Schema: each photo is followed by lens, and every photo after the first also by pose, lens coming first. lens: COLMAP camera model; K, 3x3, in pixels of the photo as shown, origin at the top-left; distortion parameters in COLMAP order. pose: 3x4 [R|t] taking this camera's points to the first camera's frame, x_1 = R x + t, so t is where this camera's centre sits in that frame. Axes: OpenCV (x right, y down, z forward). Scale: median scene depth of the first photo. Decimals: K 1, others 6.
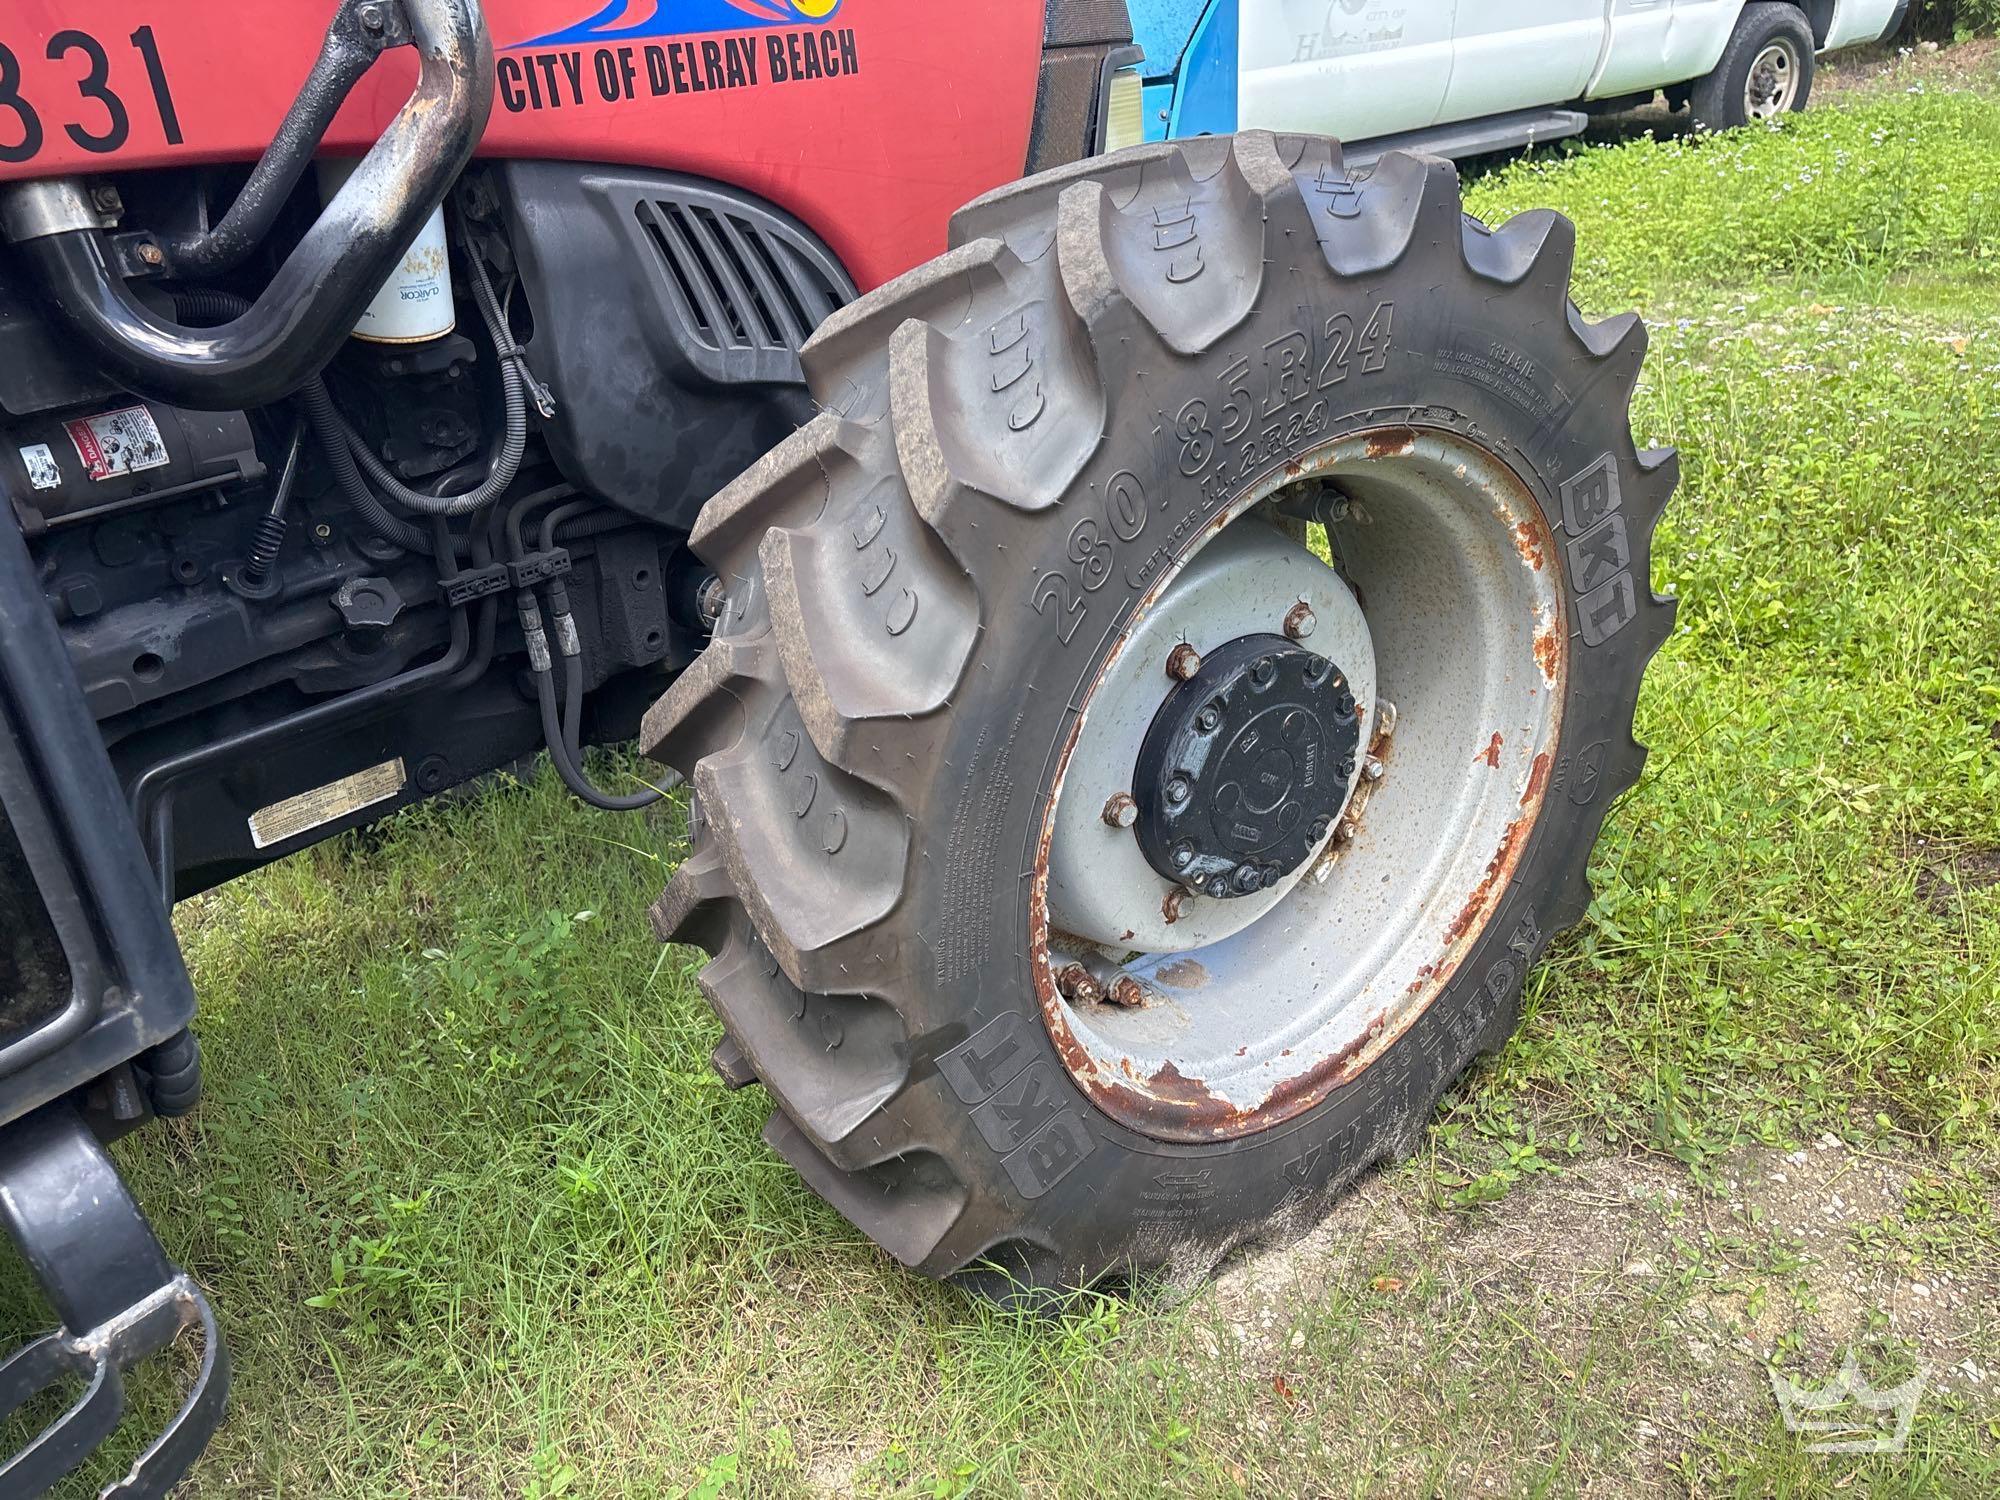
lens RADIAL K [[1522.0, 0, 986.1], [0, 1522.0, 778.0], [0, 0, 1]] dist [0.040610, -0.043594]
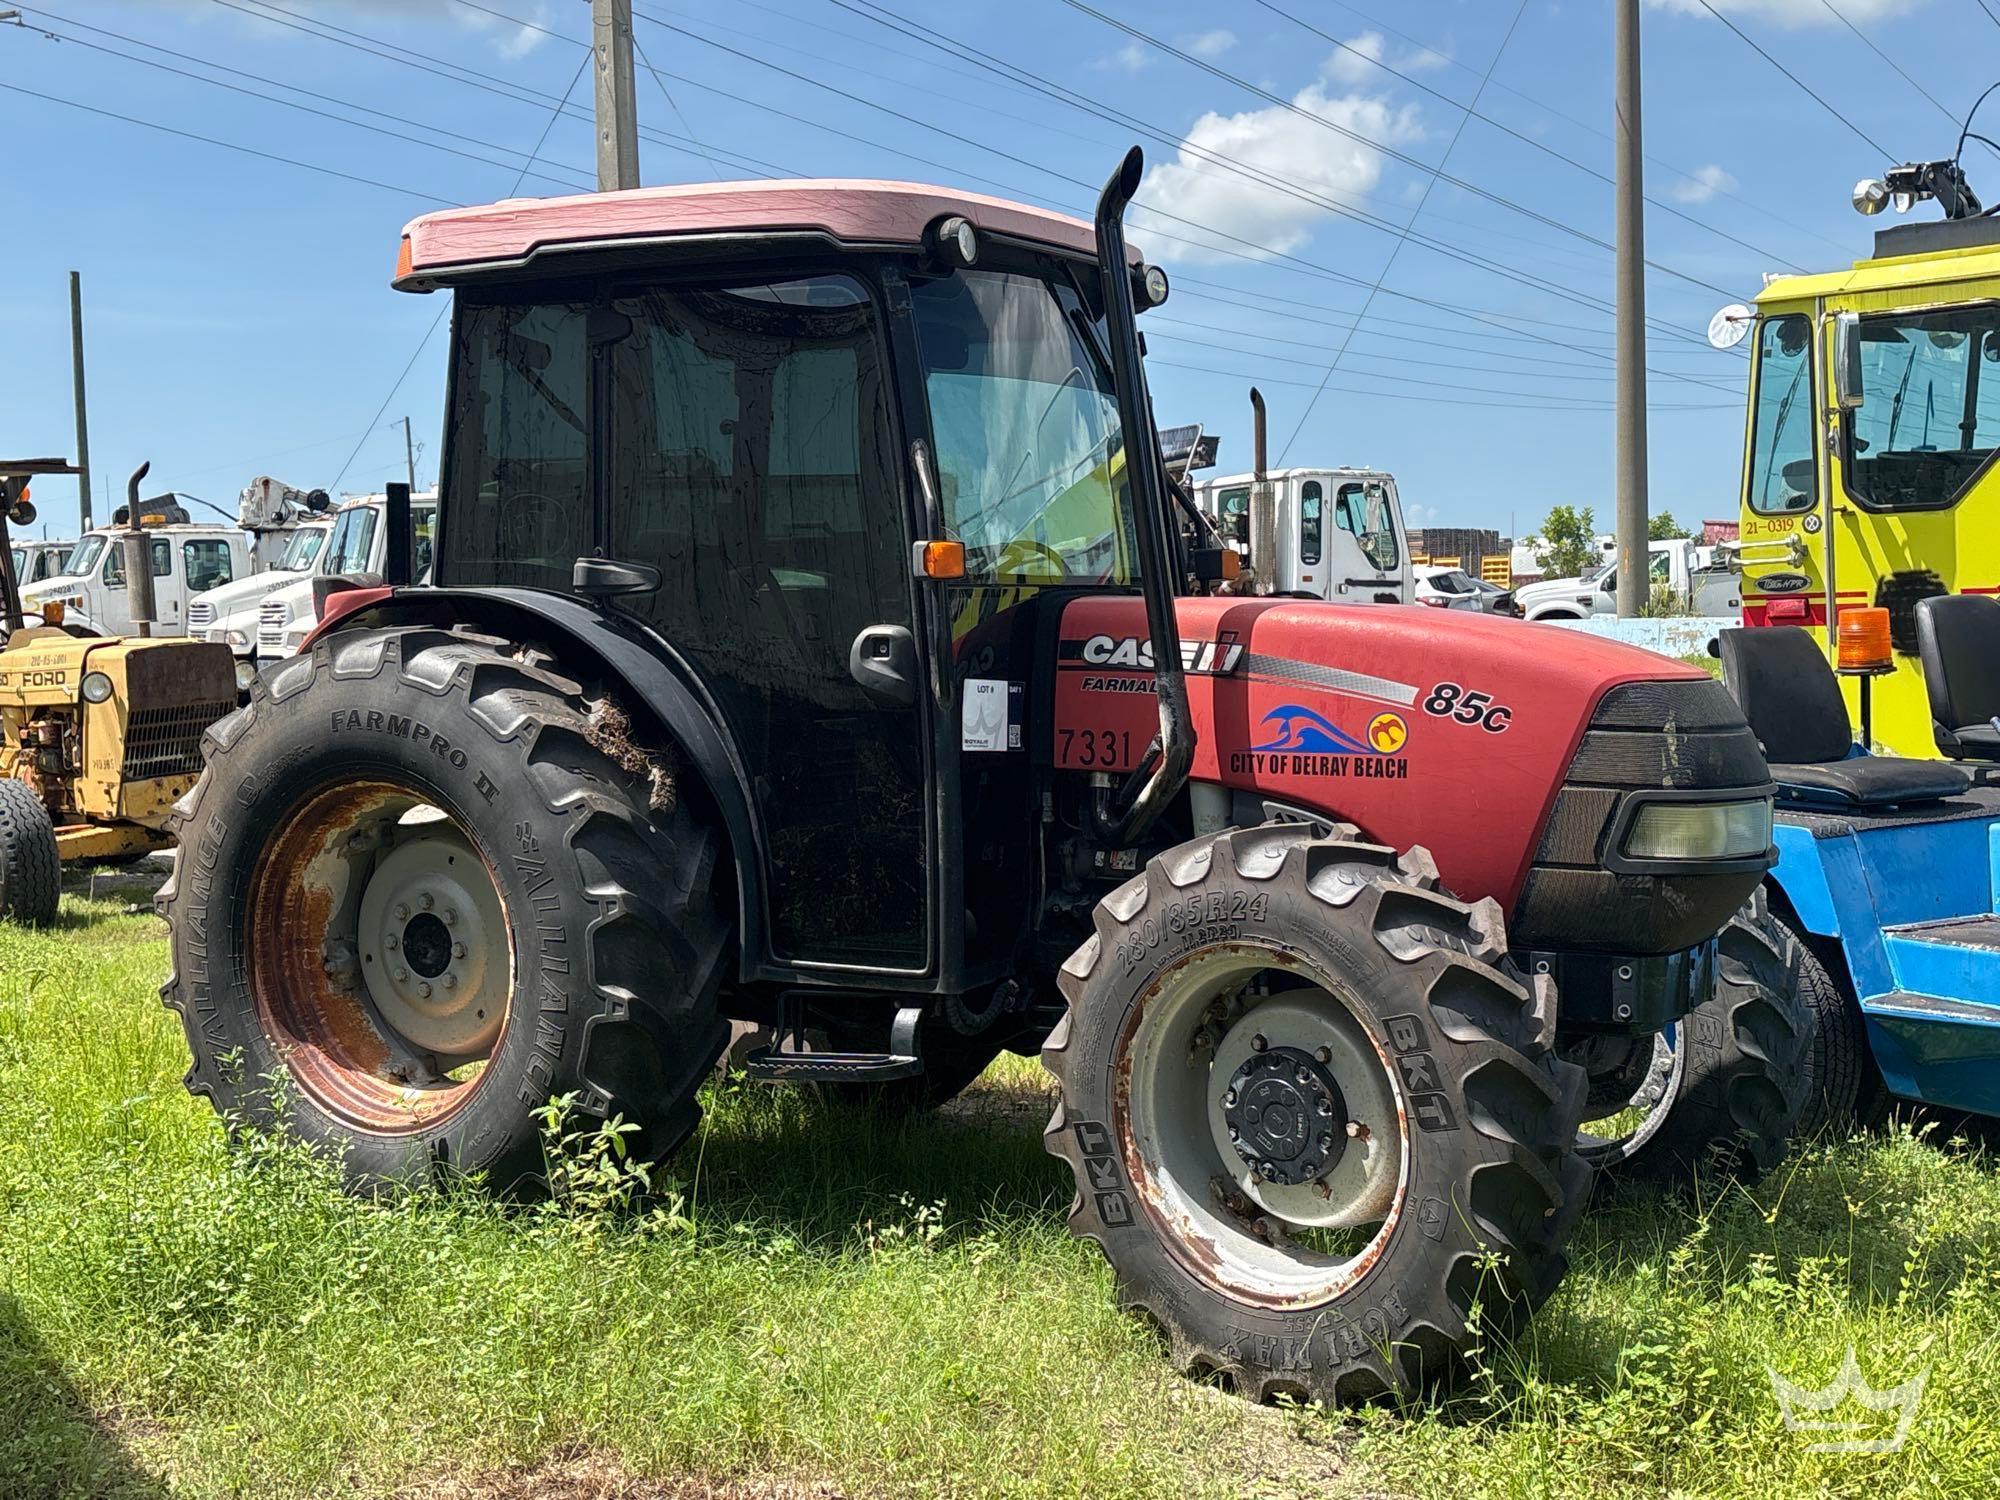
lens RADIAL K [[2509.6, 0, 1000.0], [0, 2509.6, 750.0], [0, 0, 1]] dist [0.296017, -1.300000]
pose [[0.186512, 0.125520, -0.974401, 3.654348], [-0.453694, 0.890721, 0.027898, -0.396994], [0.871421, 0.436877, 0.223077, -0.298469]]
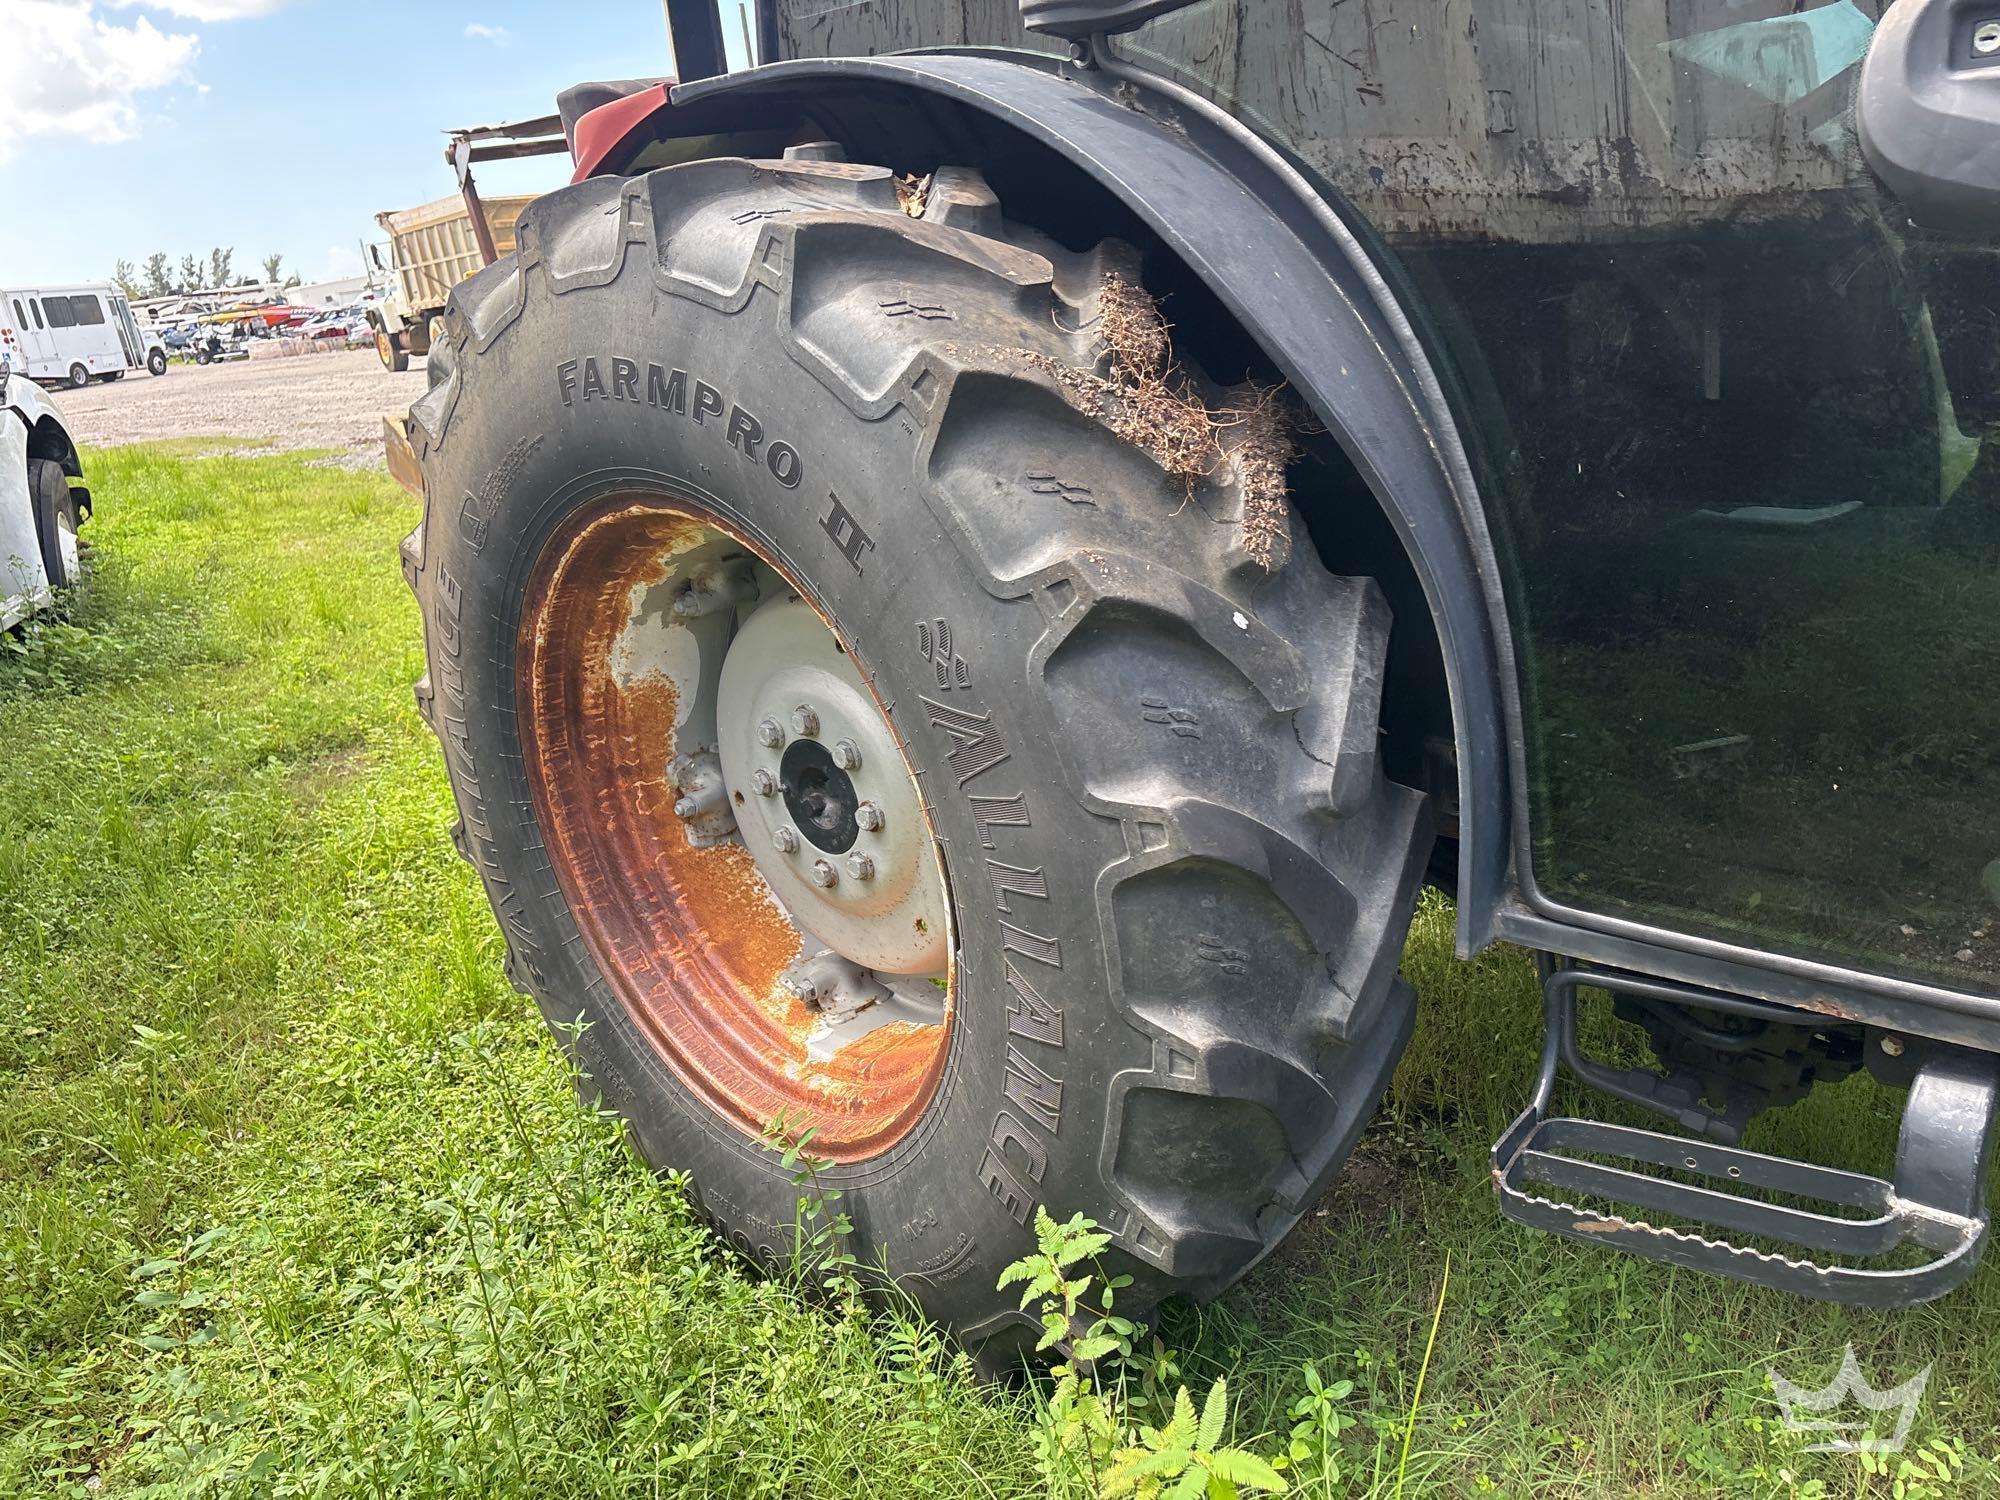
lens RADIAL K [[1507.6, 0, 1033.2], [0, 1507.6, 770.1], [0, 0, 1]] dist [0.039490, -0.051307]
pose [[-0.017285, 0.396193, -0.918004, 0.380859], [-0.369994, 0.850430, 0.373996, -0.135667], [0.928873, 0.346121, 0.131889, -0.030960]]
